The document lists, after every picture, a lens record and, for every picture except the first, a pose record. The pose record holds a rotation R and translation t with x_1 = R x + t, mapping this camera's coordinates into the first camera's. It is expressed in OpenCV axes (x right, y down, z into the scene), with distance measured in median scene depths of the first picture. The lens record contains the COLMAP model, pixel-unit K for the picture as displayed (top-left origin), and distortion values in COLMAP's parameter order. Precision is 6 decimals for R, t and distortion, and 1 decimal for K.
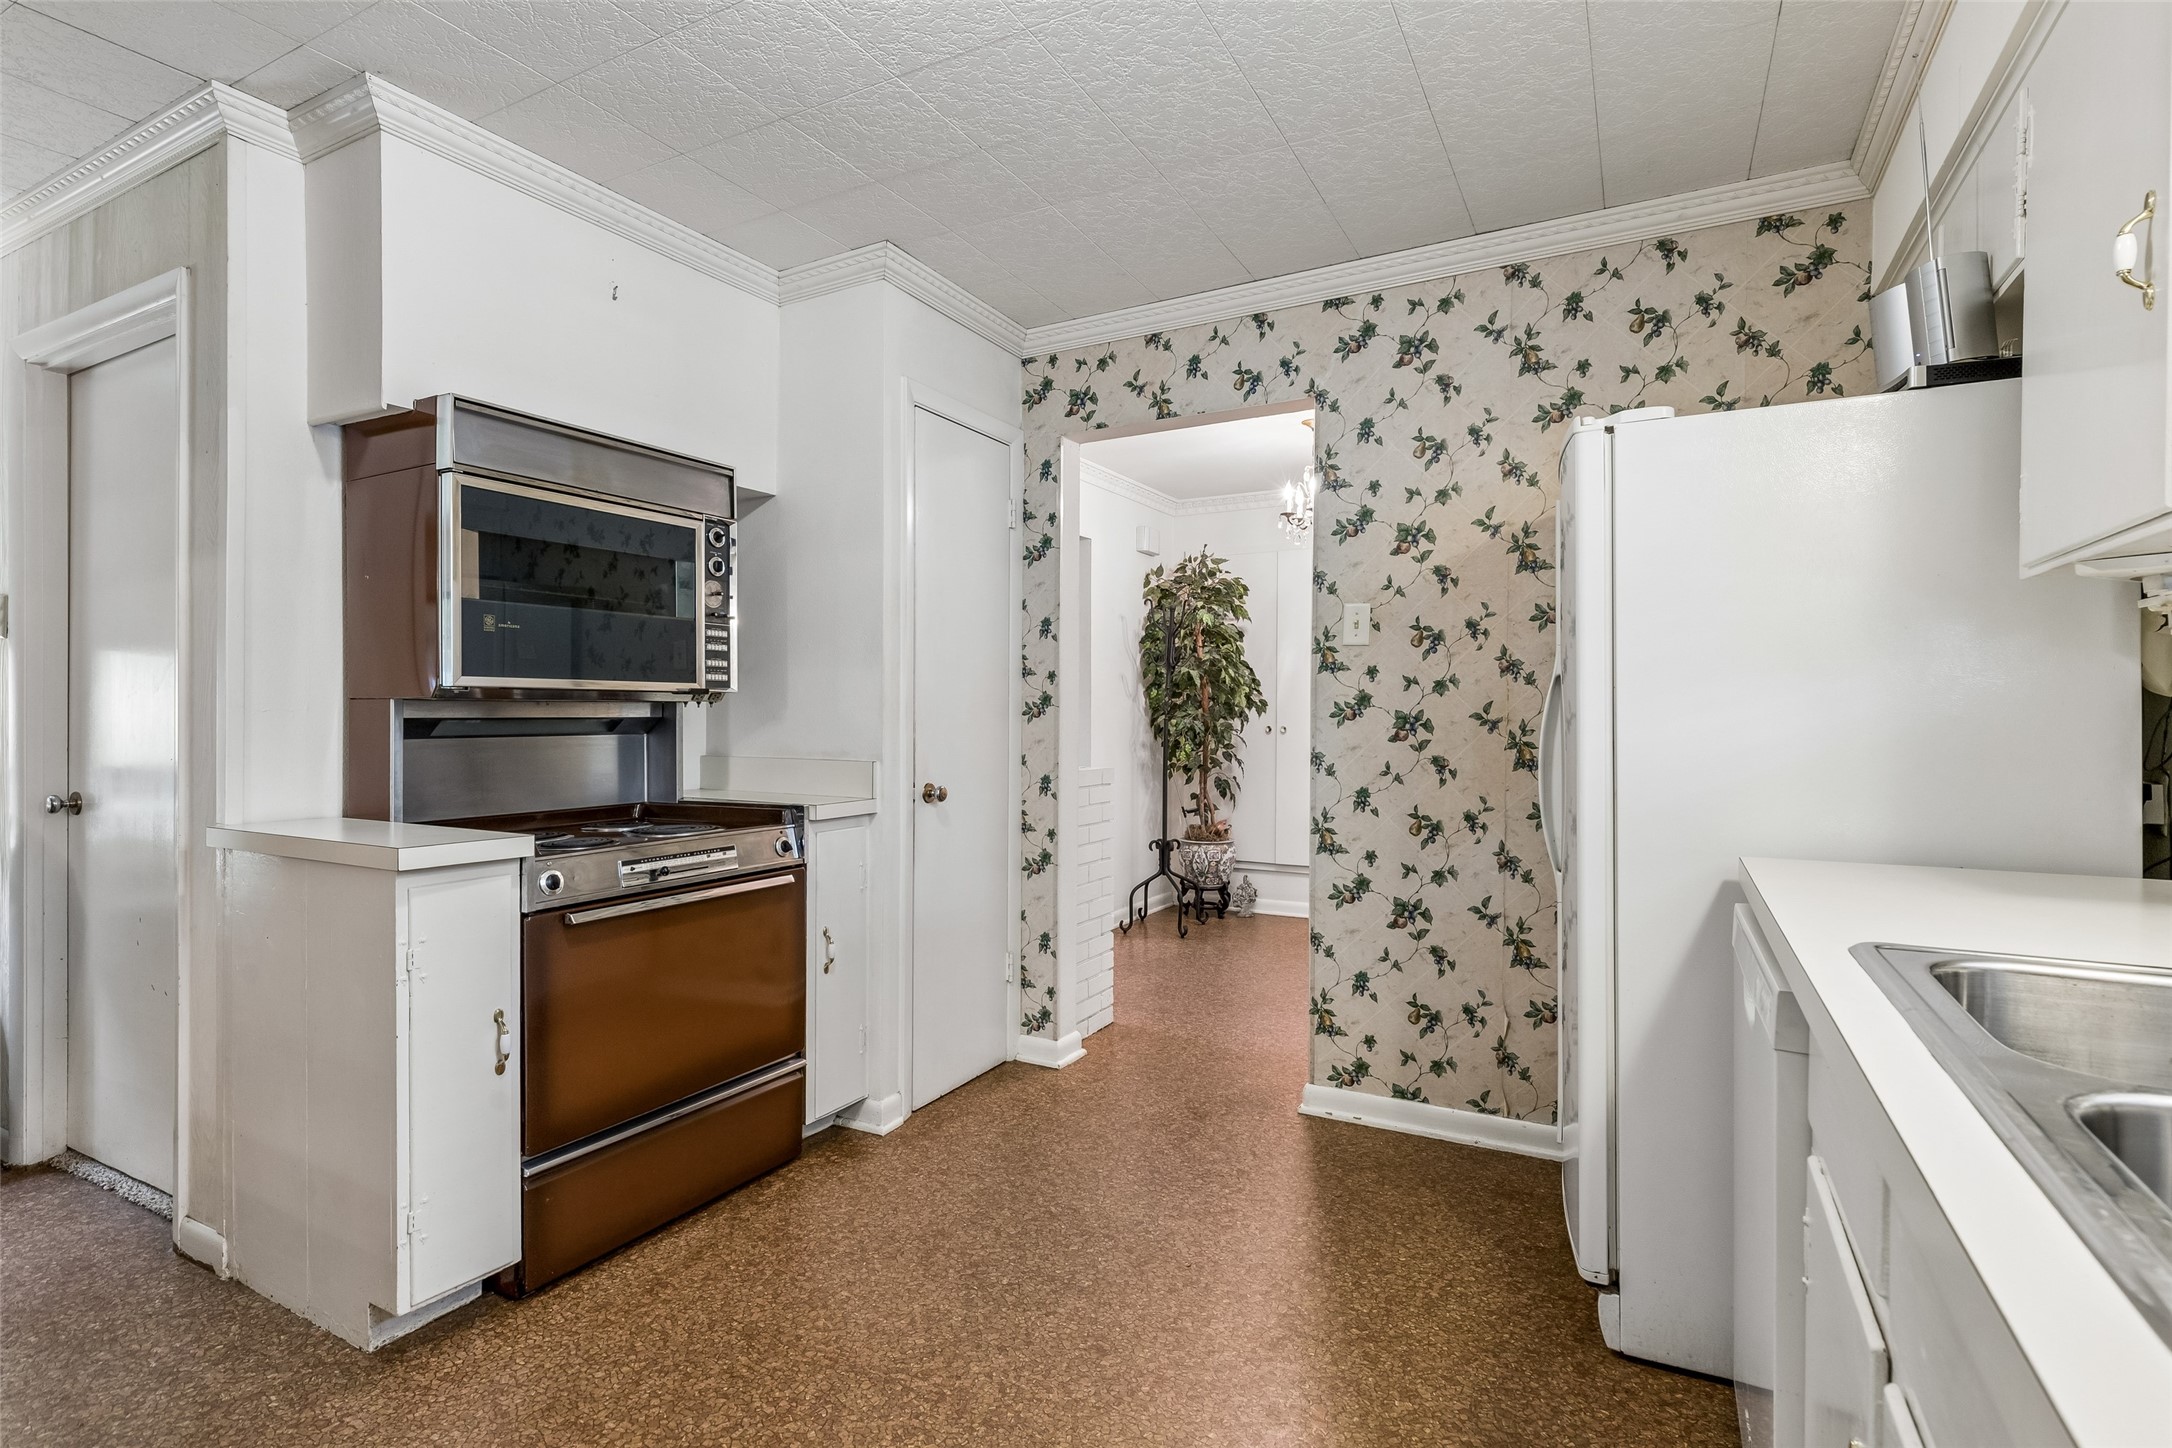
lens RADIAL K [[1054.6, 0, 1082.1], [0, 1054.6, 720.2], [0, 0, 1]] dist [-0.000543, -0.000038]
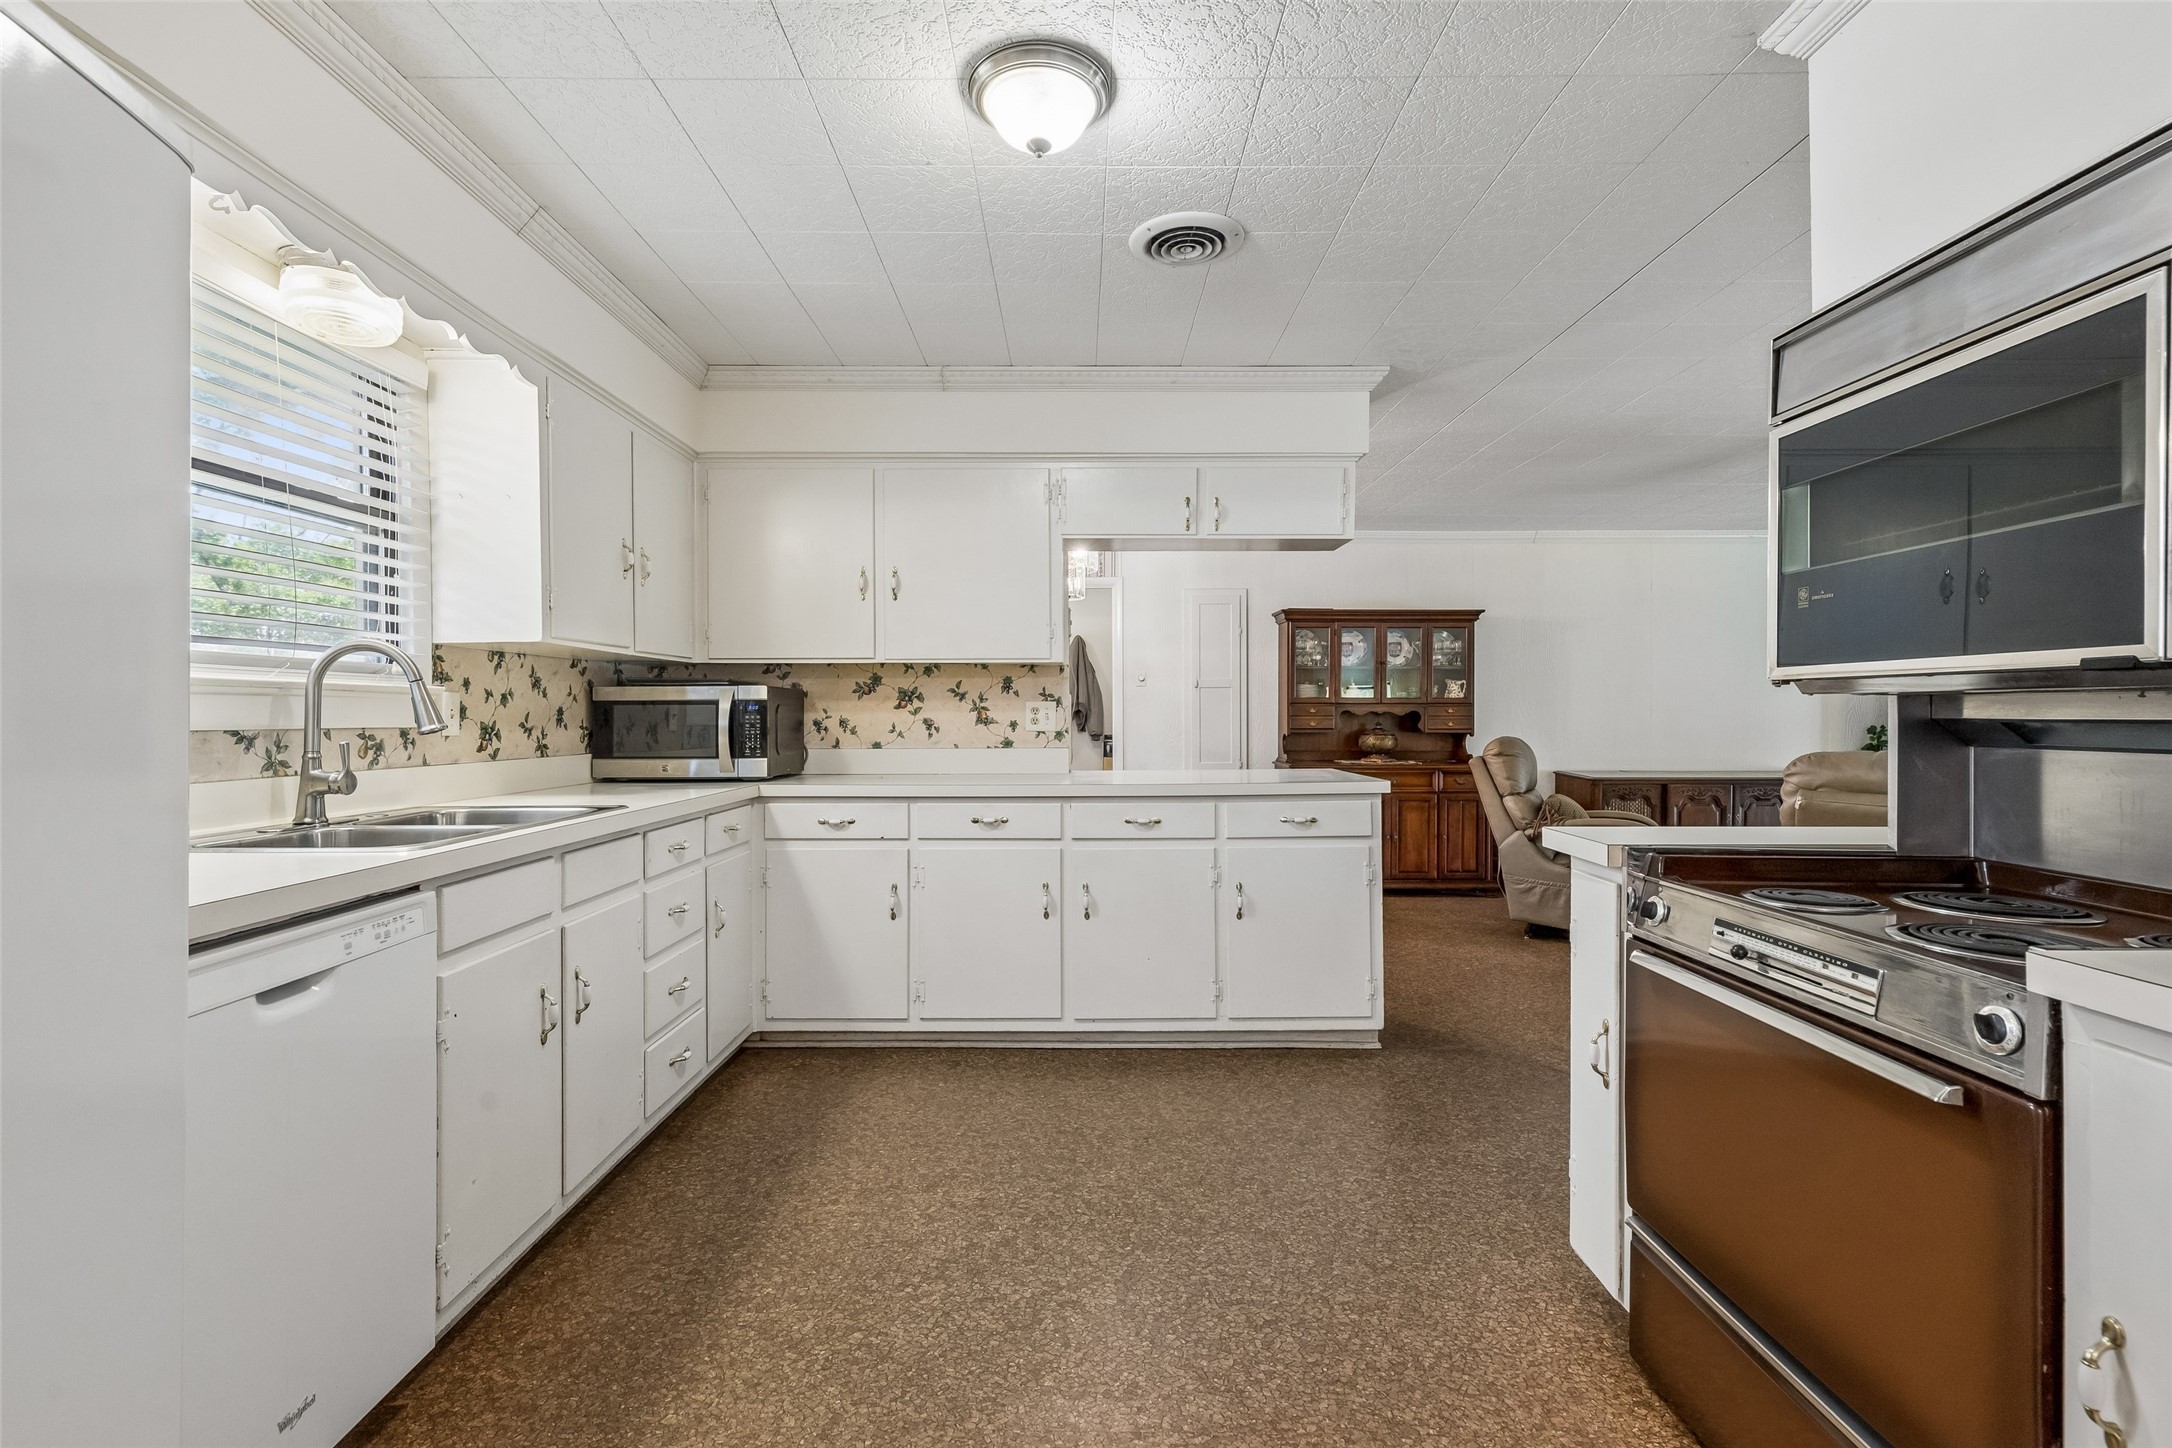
lens RADIAL K [[992.4, 0, 1084.6], [0, 992.4, 716.3], [0, 0, 1]] dist [0.013088, -0.002084]
pose [[-0.876004, 0.001234, -0.482302, 0.262641], [-0.002241, 0.999976, 0.006628, -0.006948], [0.482299, 0.006887, -0.875980, 1.357856]]
